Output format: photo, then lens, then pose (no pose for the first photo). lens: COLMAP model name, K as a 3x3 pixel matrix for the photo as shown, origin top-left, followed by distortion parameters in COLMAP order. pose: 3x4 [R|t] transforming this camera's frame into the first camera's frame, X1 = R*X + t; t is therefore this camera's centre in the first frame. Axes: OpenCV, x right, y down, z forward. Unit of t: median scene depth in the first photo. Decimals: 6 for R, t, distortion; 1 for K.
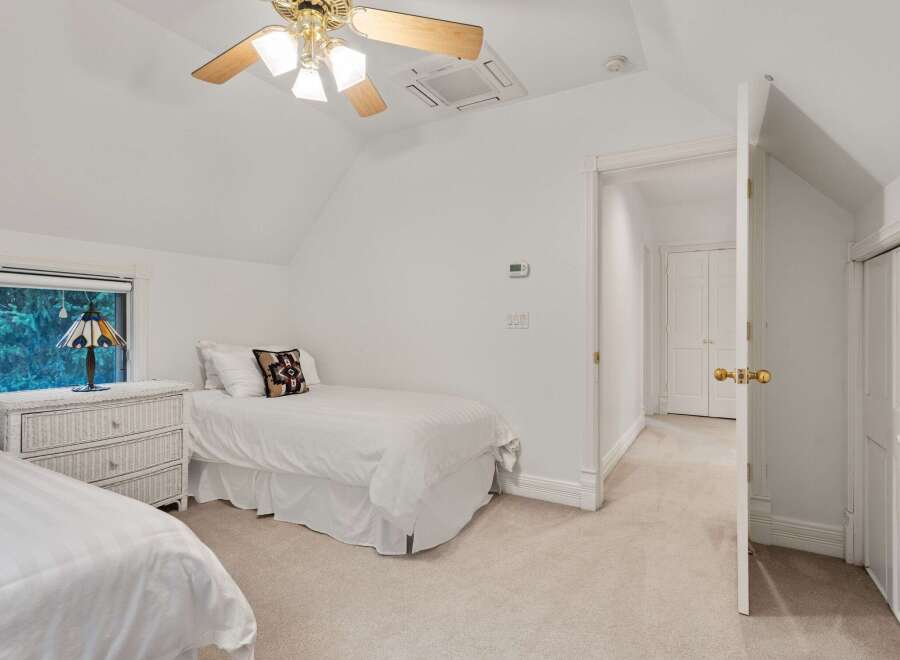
lens RADIAL K [[470.2, 0, 449.8], [0, 470.2, 328.6], [0, 0, 1]] dist [0.027336, -0.011770]
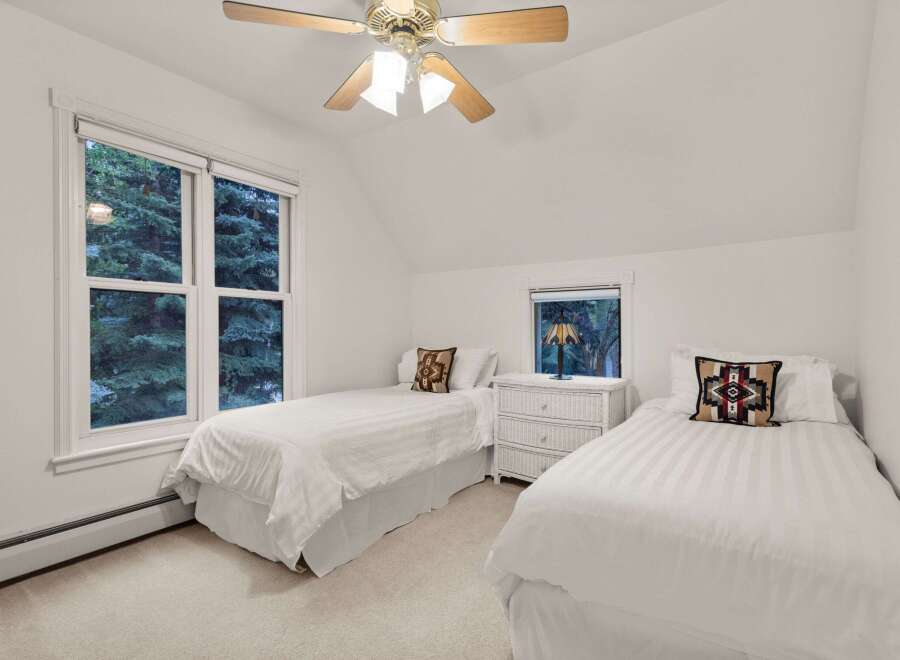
lens RADIAL K [[470.2, 0, 449.8], [0, 470.2, 328.6], [0, 0, 1]] dist [0.027336, -0.011770]
pose [[-0.085908, -0.000403, -0.996303, 0.464635], [-0.001442, 0.999999, -0.000280, -0.002907], [0.996302, 0.001413, -0.085908, 0.720723]]
